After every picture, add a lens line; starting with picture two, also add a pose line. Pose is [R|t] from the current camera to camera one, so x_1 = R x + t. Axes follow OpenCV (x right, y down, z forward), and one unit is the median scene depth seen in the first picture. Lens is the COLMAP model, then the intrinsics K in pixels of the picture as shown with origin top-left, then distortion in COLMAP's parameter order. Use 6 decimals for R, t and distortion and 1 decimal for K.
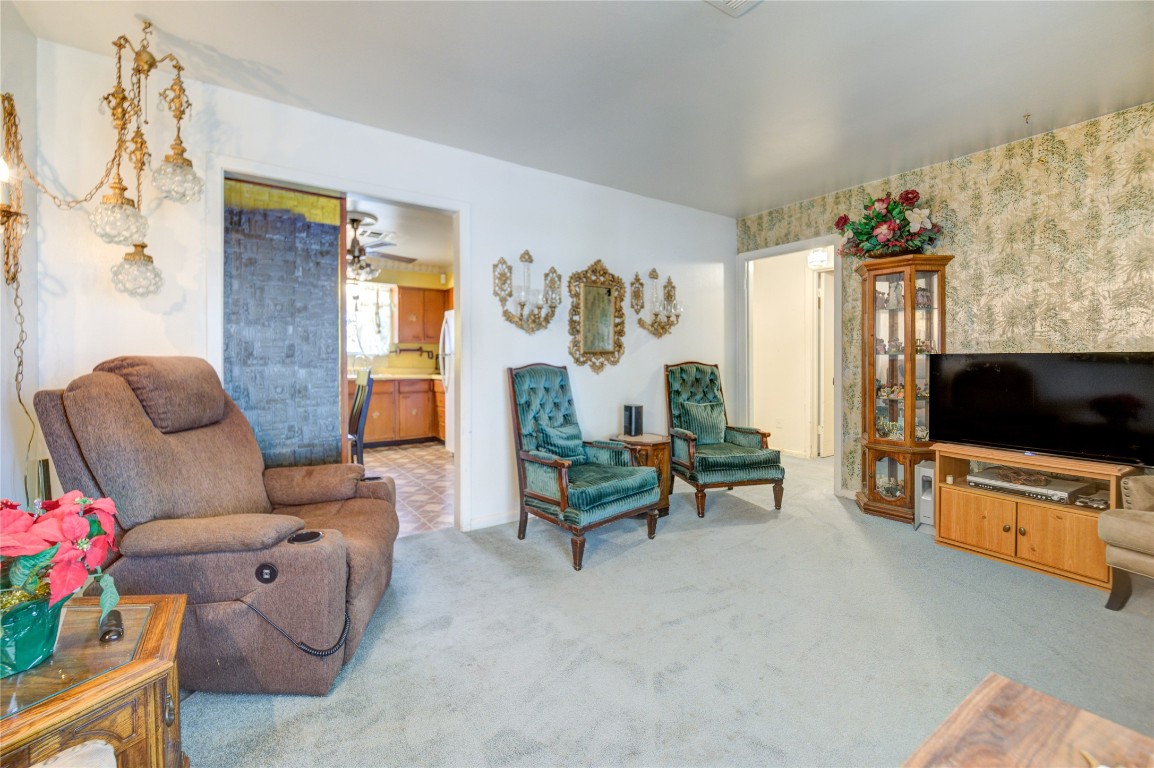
lens RADIAL K [[475.1, 0, 575.9], [0, 475.1, 352.7], [0, 0, 1]] dist [0.000354, -0.000027]
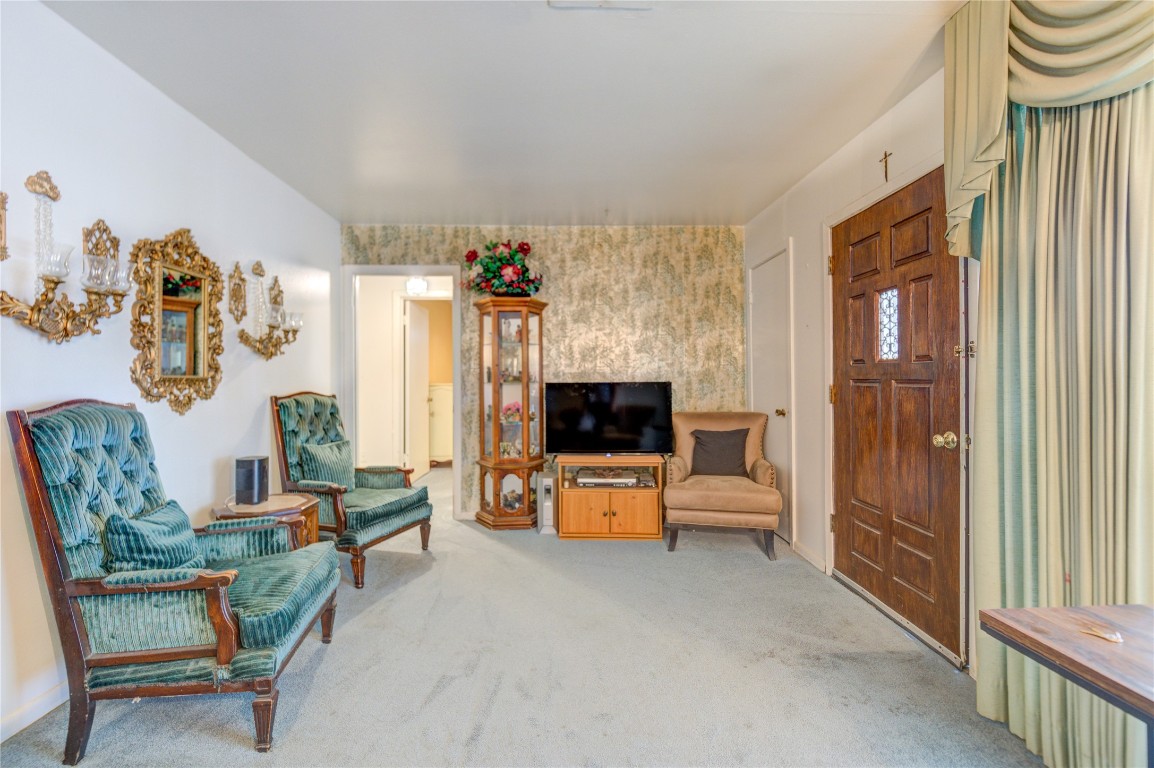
lens RADIAL K [[476.4, 0, 577.7], [0, 476.4, 374.5], [0, 0, 1]] dist [0.000543, -0.000253]
pose [[0.551013, 0.015482, 0.834353, -0.196095], [-0.006225, 0.999876, -0.014442, -0.000871], [-0.834473, 0.002764, 0.551041, 0.246194]]
